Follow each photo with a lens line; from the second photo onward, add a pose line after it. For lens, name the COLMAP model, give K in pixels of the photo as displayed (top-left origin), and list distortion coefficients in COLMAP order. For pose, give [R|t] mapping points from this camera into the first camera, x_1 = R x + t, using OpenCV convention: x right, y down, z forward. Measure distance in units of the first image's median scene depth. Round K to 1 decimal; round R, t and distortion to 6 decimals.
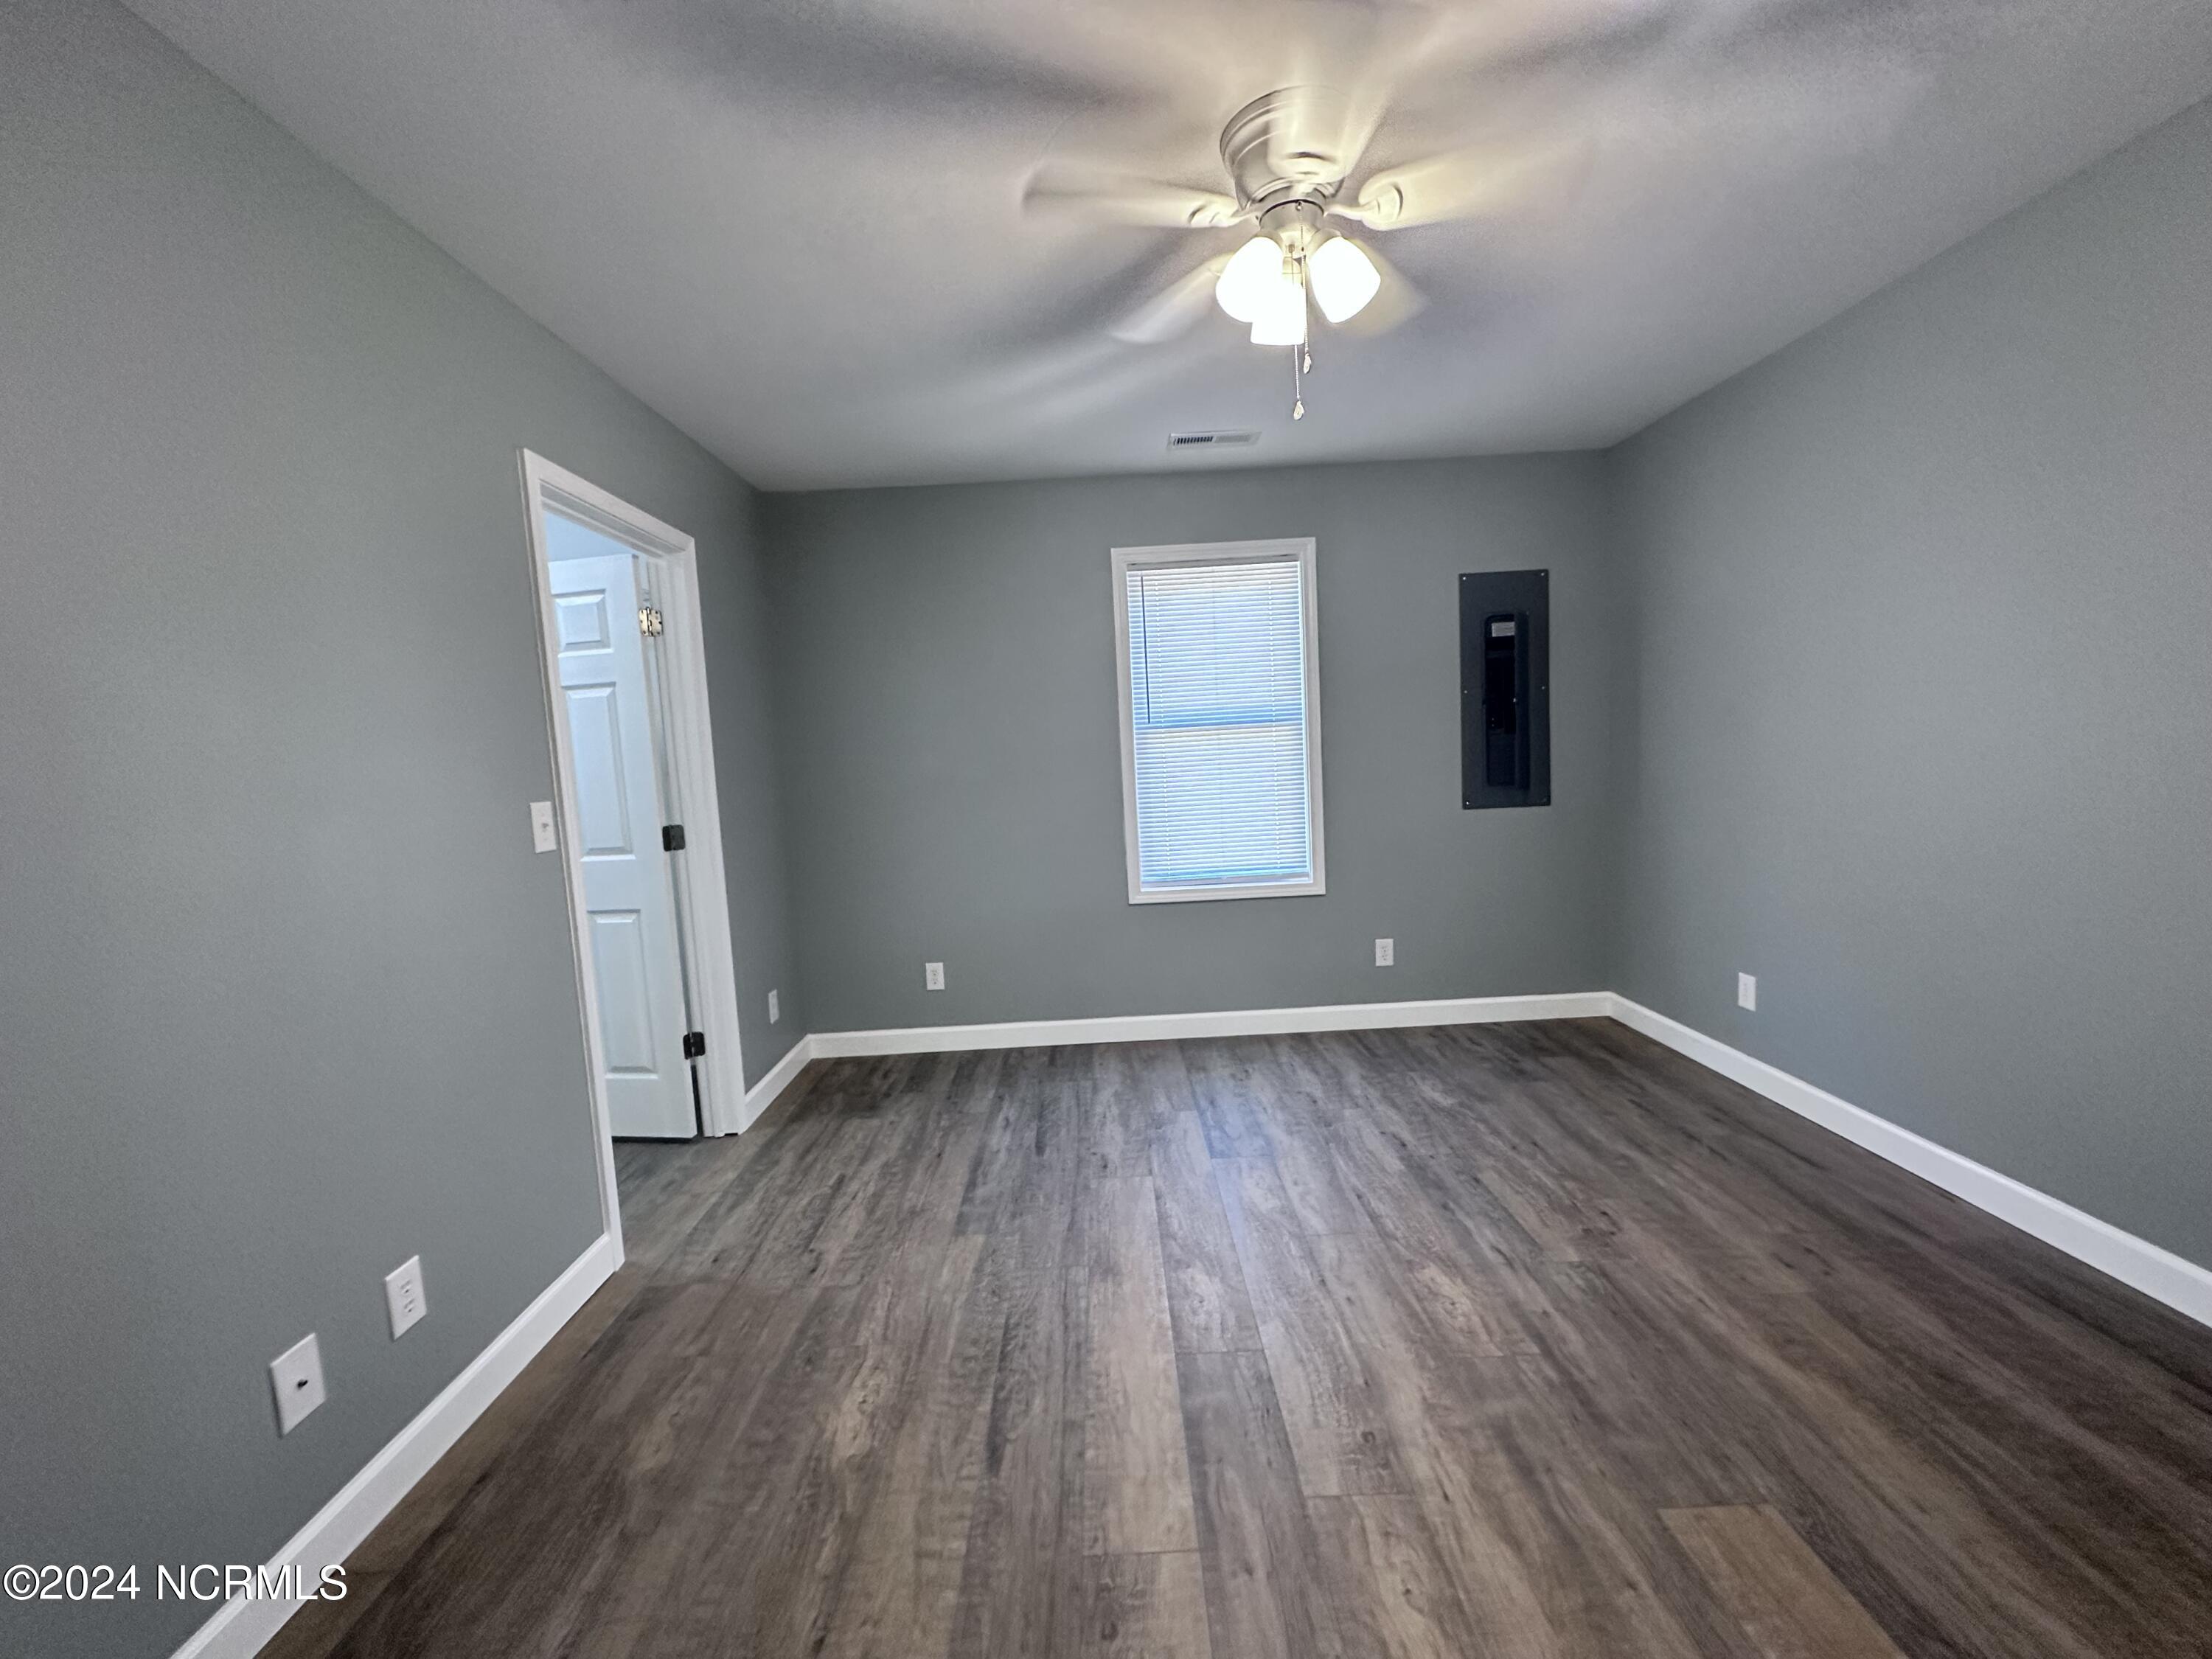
lens RADIAL K [[878.5, 0, 1106.0], [0, 878.5, 829.5], [0, 0, 1]] dist [-0.003288, 0.001789]
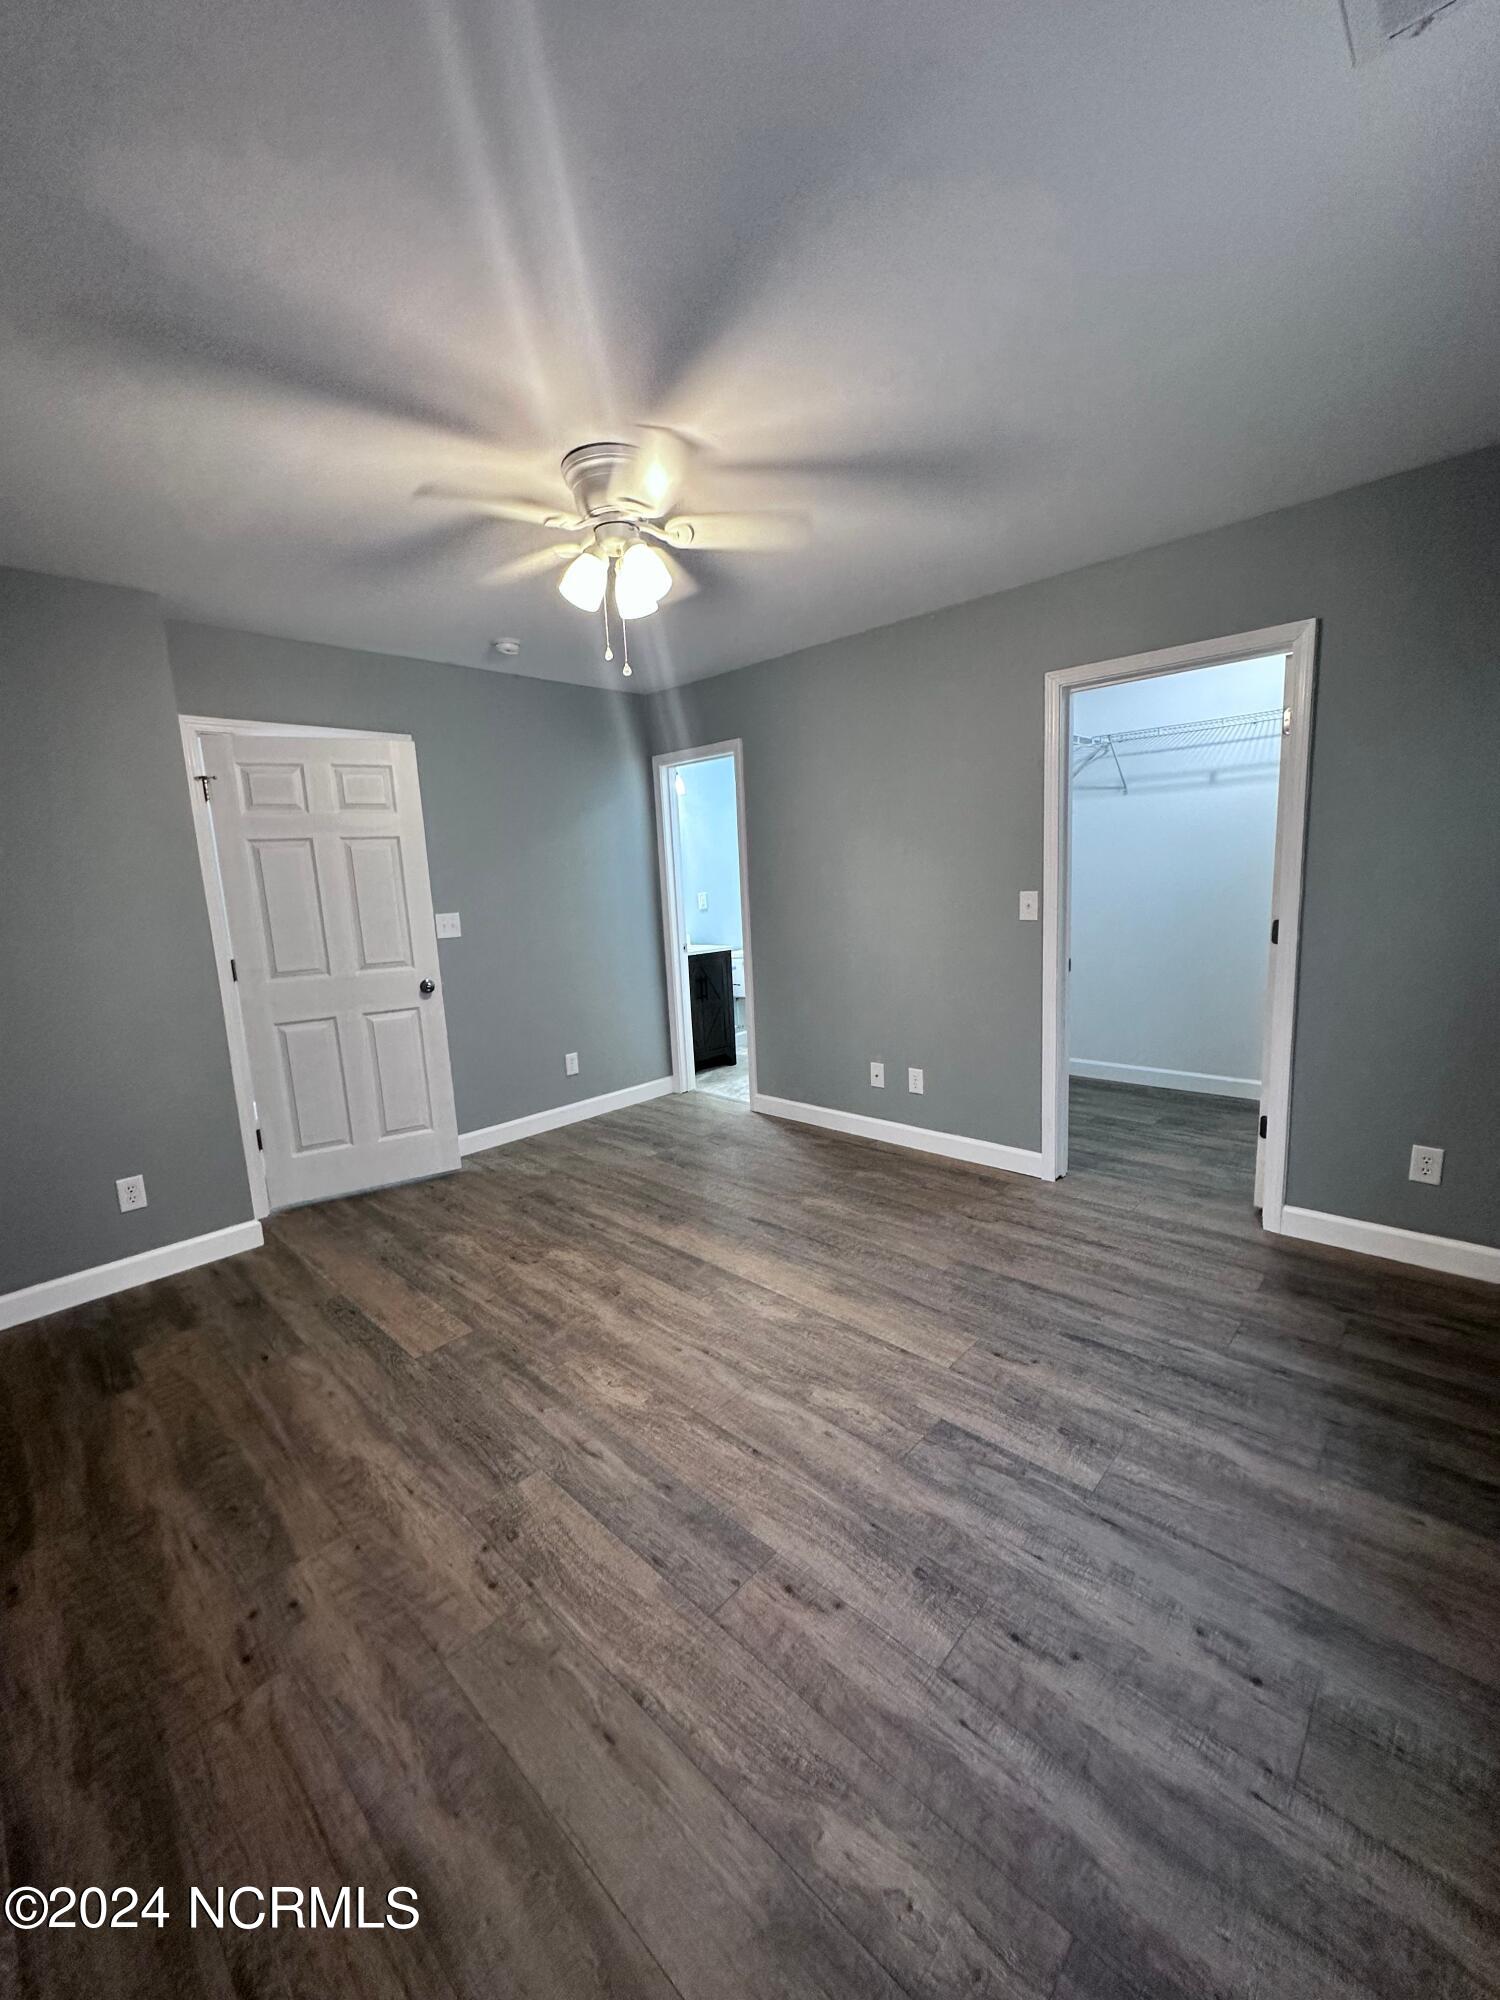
lens RADIAL K [[794.7, 0, 750.0], [0, 794.7, 1000.0], [0, 0, 1]] dist [-0.000639, 0.000485]
pose [[-0.687258, 0.201366, -0.697945, 0.827086], [0.020466, 0.965797, 0.258492, -0.228779], [0.726125, 0.163367, -0.667873, 1.602805]]
